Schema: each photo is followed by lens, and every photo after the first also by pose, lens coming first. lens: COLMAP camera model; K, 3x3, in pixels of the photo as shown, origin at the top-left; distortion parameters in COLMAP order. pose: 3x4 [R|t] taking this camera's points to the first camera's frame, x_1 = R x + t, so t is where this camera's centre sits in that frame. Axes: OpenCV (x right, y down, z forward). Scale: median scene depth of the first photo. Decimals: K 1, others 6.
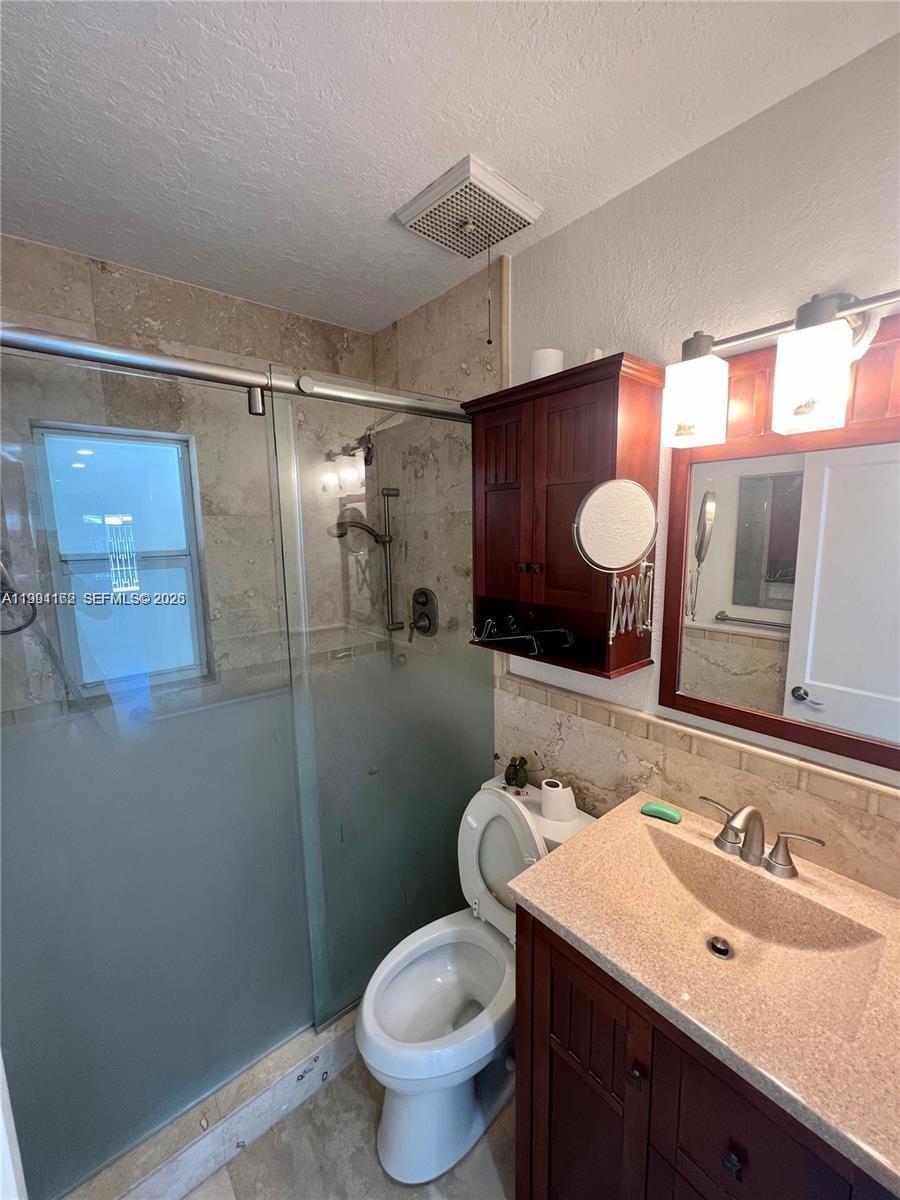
lens RADIAL K [[487.0, 0, 455.4], [0, 487.0, 595.8], [0, 0, 1]] dist [-0.000854, 0.000486]
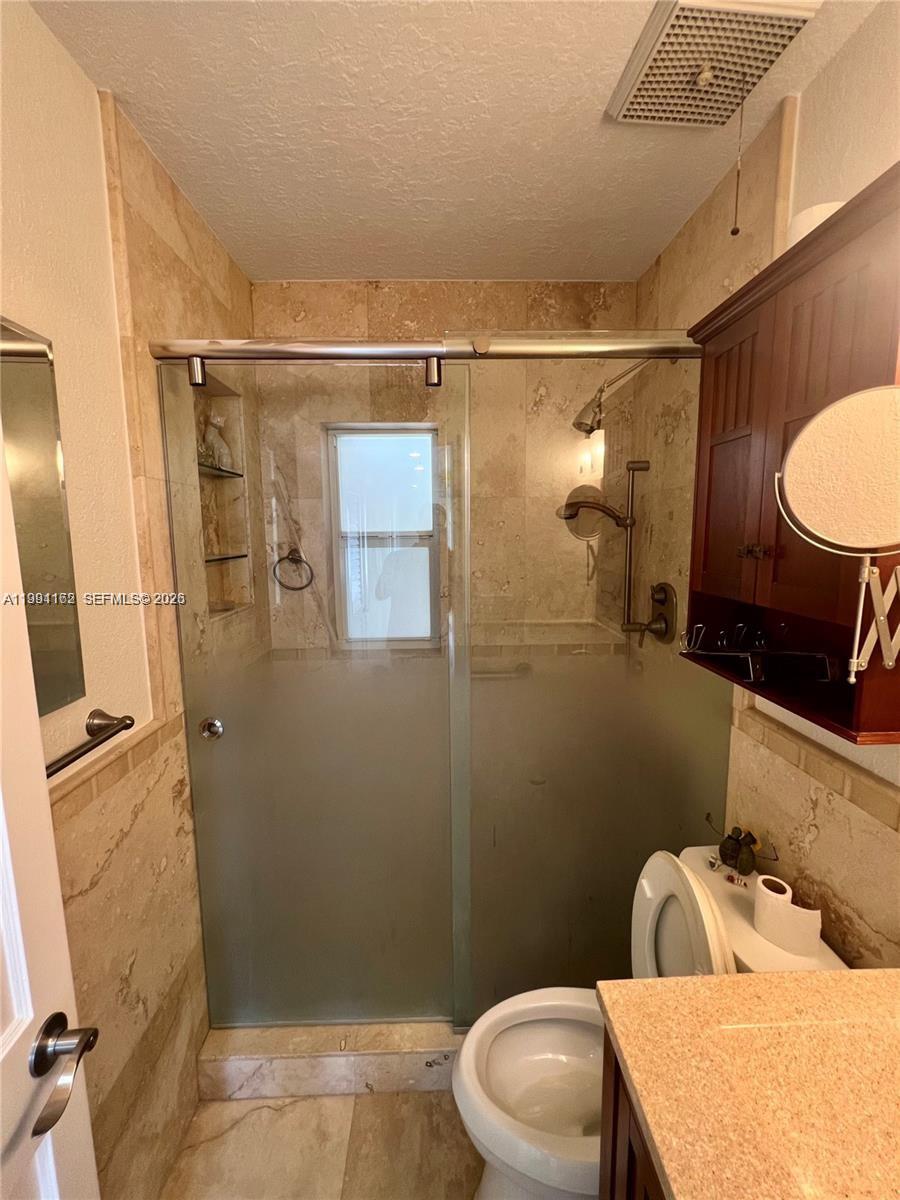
lens RADIAL K [[503.5, 0, 450.4], [0, 503.5, 596.1], [0, 0, 1]] dist [-0.001221, 0.000606]
pose [[0.783681, 0.087830, -0.614922, 0.219212], [-0.088088, 0.995662, 0.029949, 0.016043], [0.614885, 0.030697, 0.788019, 0.172941]]
